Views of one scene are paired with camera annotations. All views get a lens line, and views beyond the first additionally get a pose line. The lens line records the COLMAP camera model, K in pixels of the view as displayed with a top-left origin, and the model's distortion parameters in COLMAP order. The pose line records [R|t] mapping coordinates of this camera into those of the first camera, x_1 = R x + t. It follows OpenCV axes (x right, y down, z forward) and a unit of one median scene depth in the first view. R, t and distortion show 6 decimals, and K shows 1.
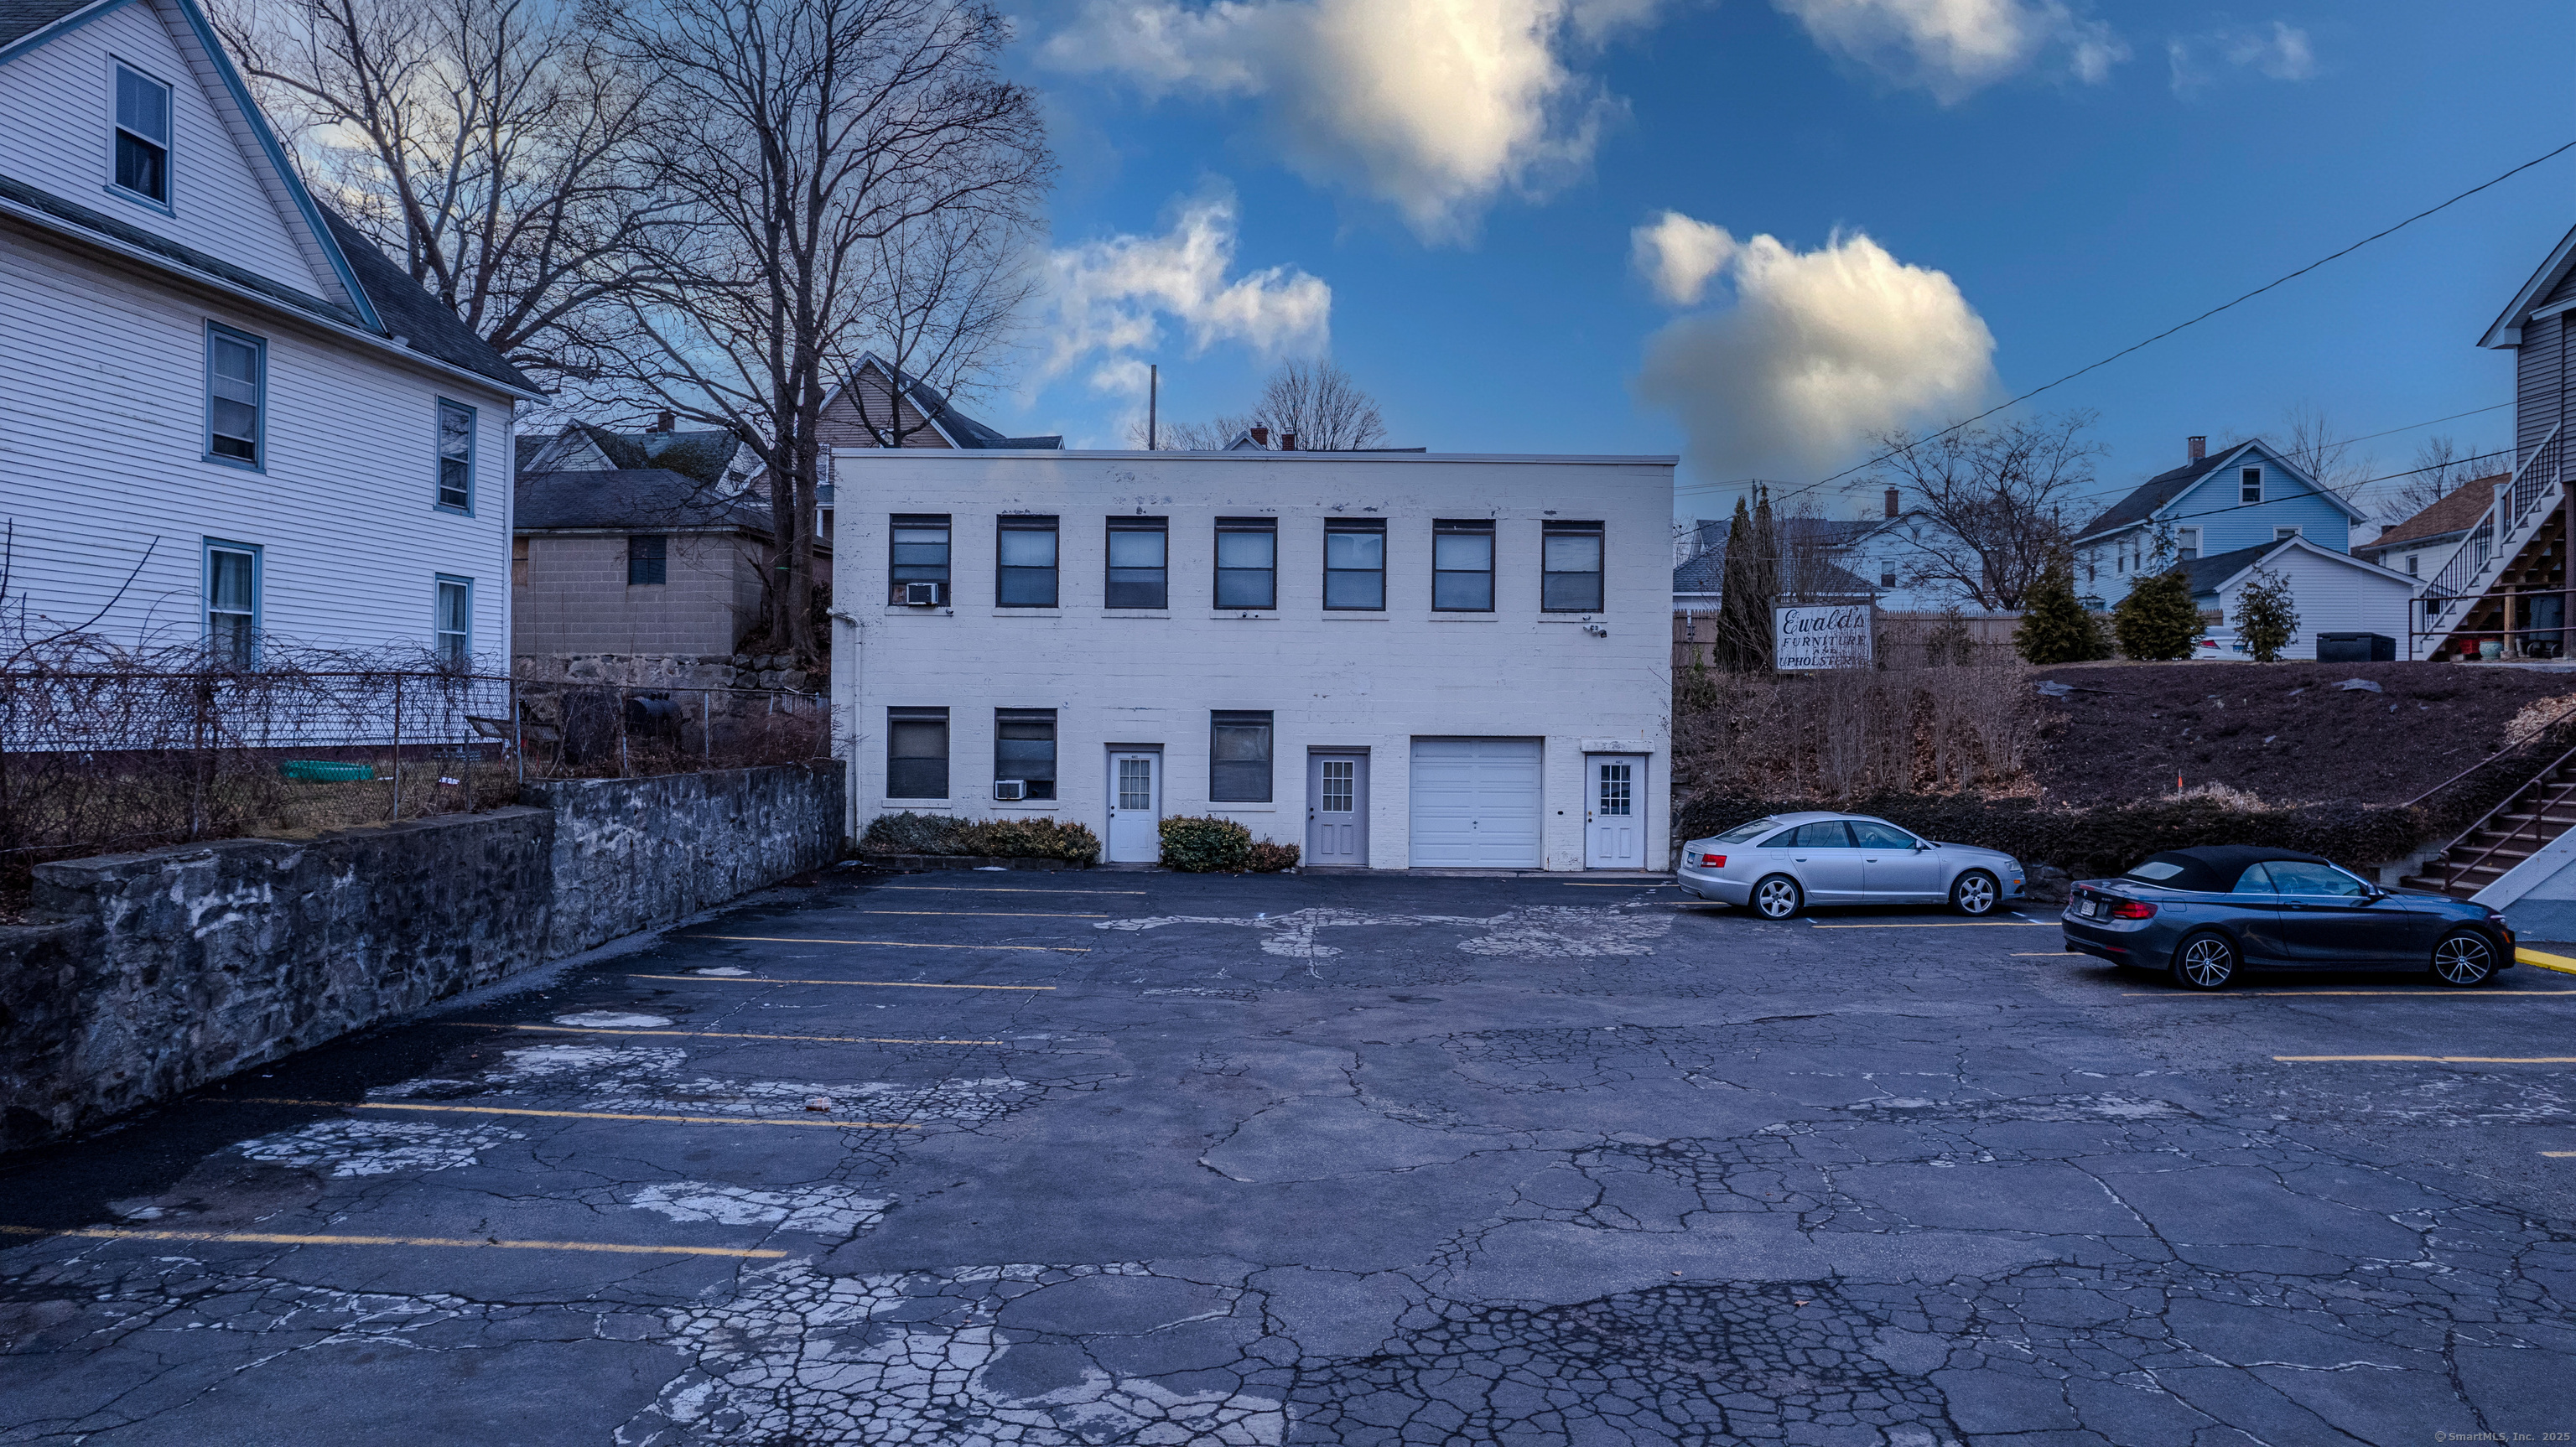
lens RADIAL K [[1657.1, 0, 1286.0], [0, 1657.1, 719.2], [0, 0, 1]] dist [-0.072121, 0.060513]
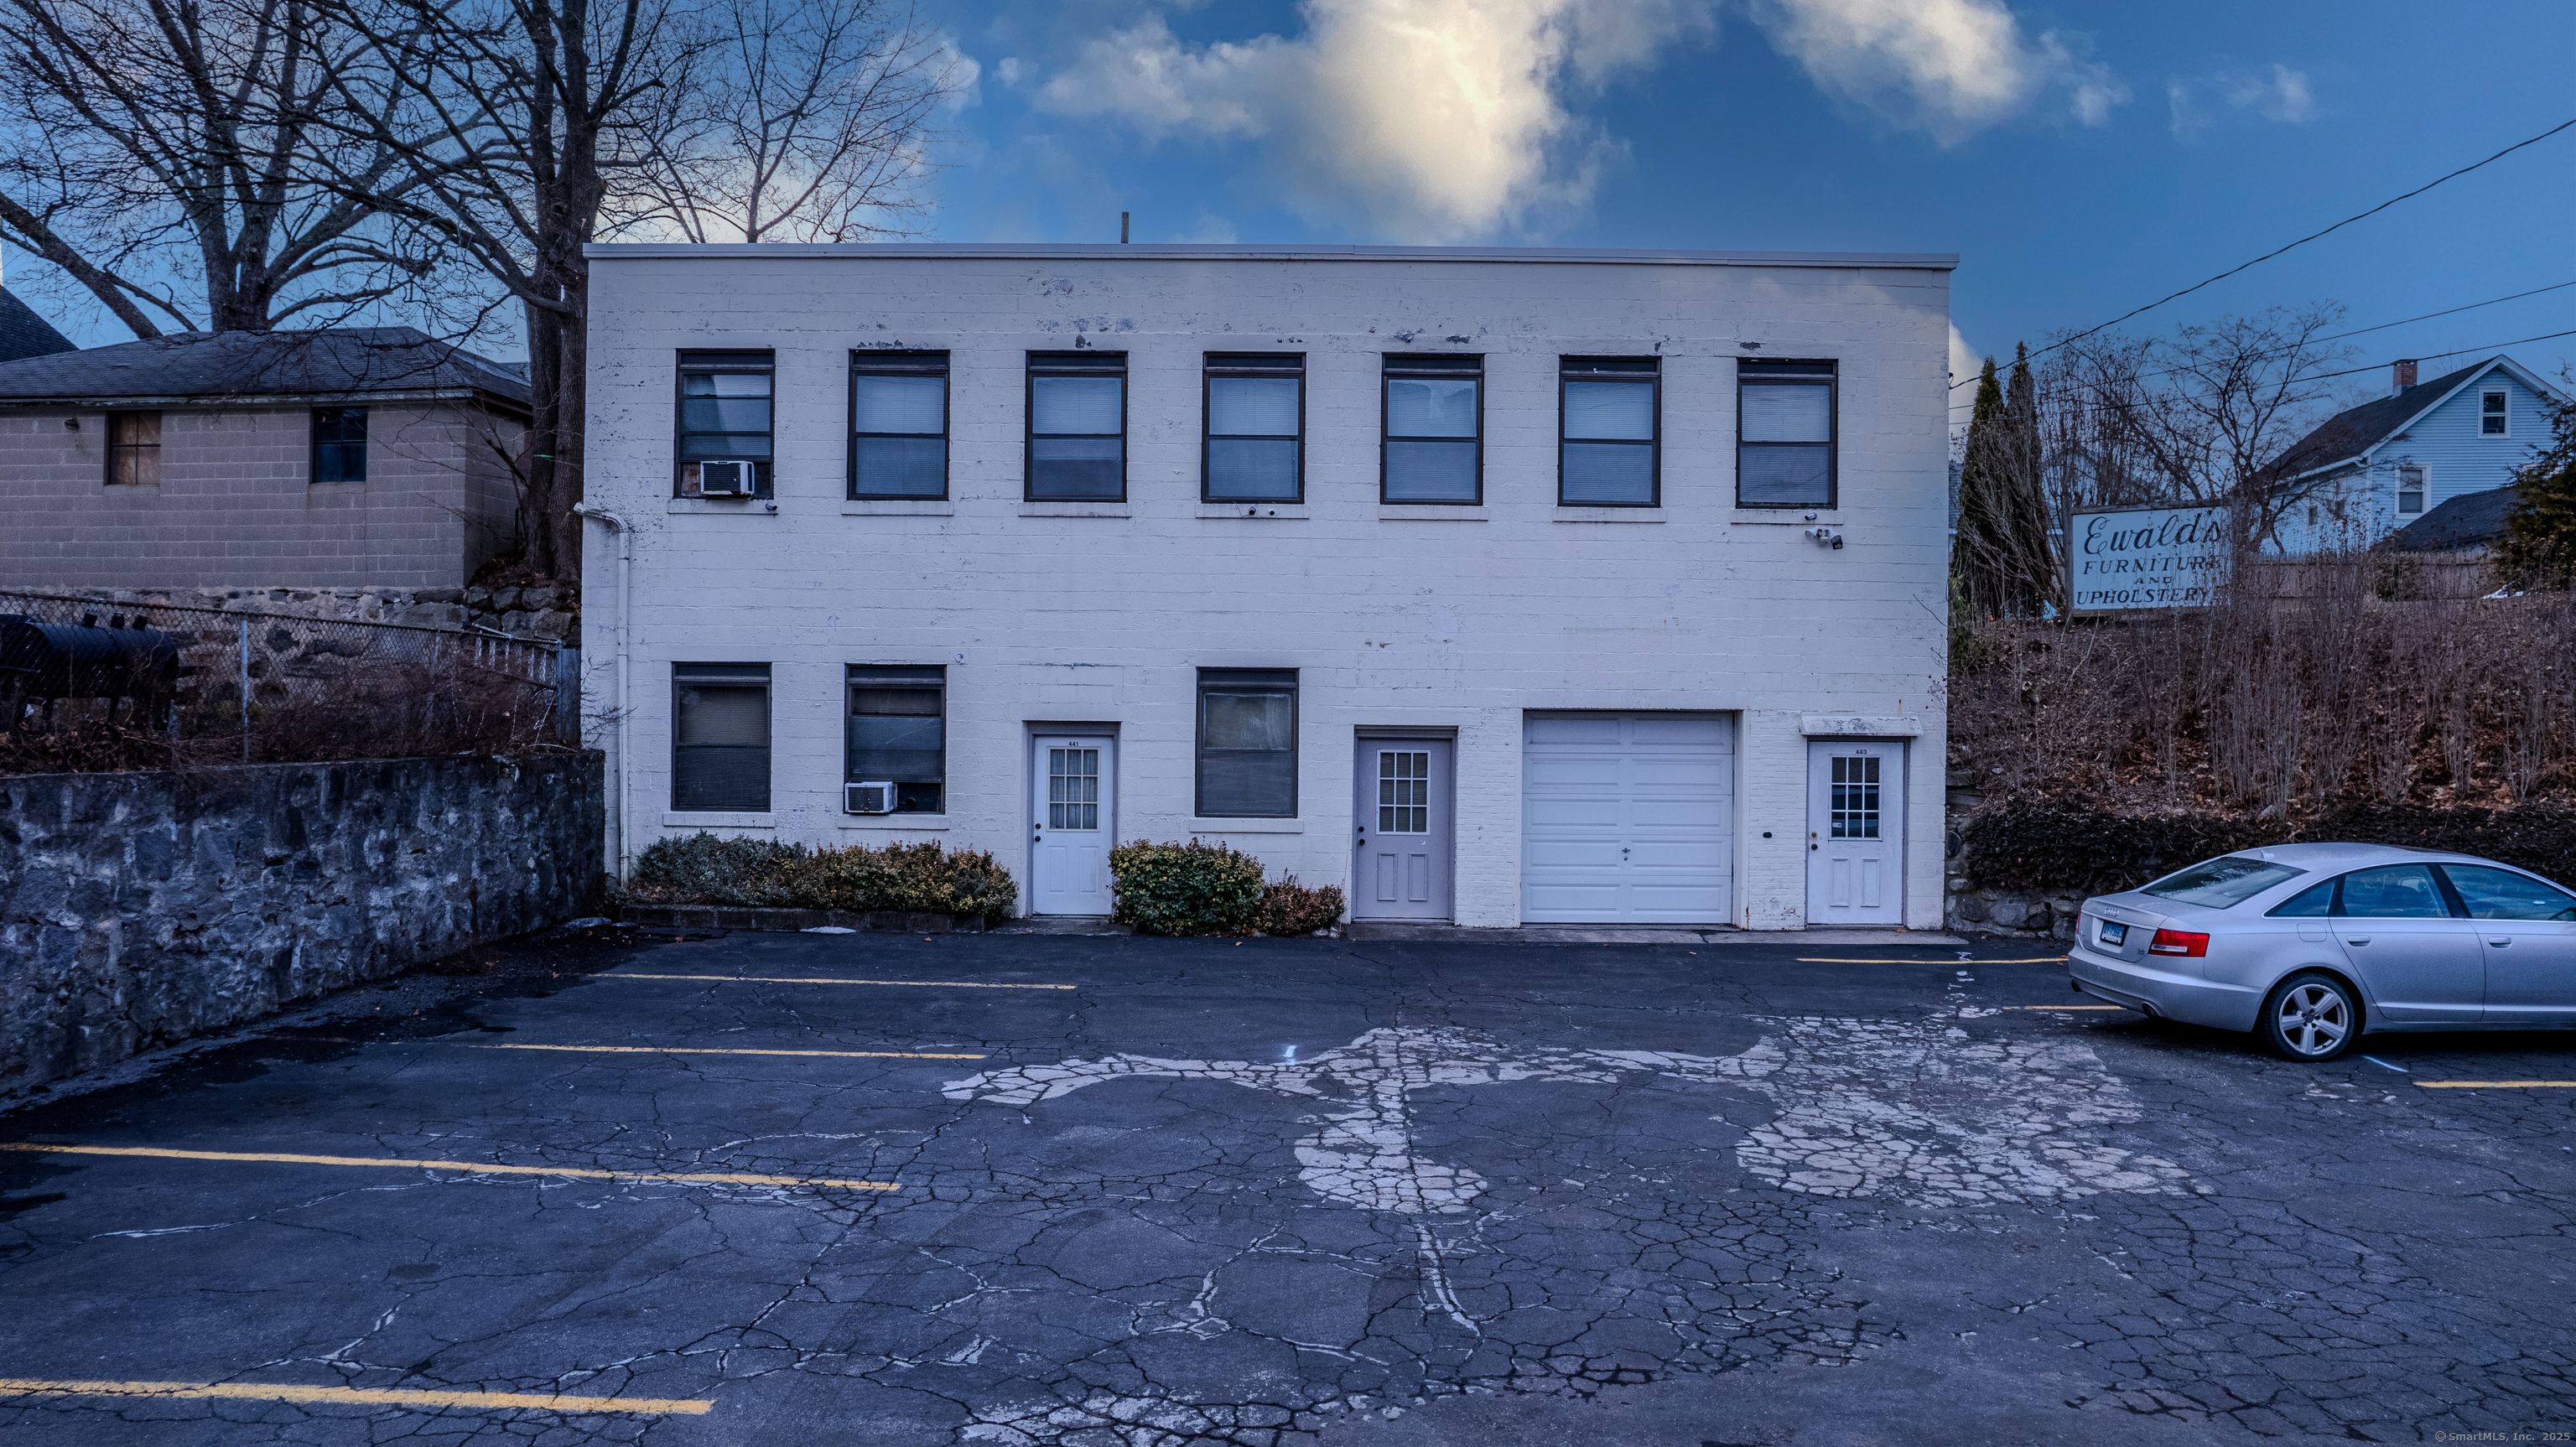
lens RADIAL K [[1657.1, 0, 1286.5], [0, 1657.1, 721.9], [0, 0, 1]] dist [-0.072121, 0.060513]
pose [[1.000000, -0.000110, -0.000173, -0.012245], [0.000111, 0.999992, 0.004071, 0.012176], [0.000173, -0.004071, 0.999992, 0.388192]]
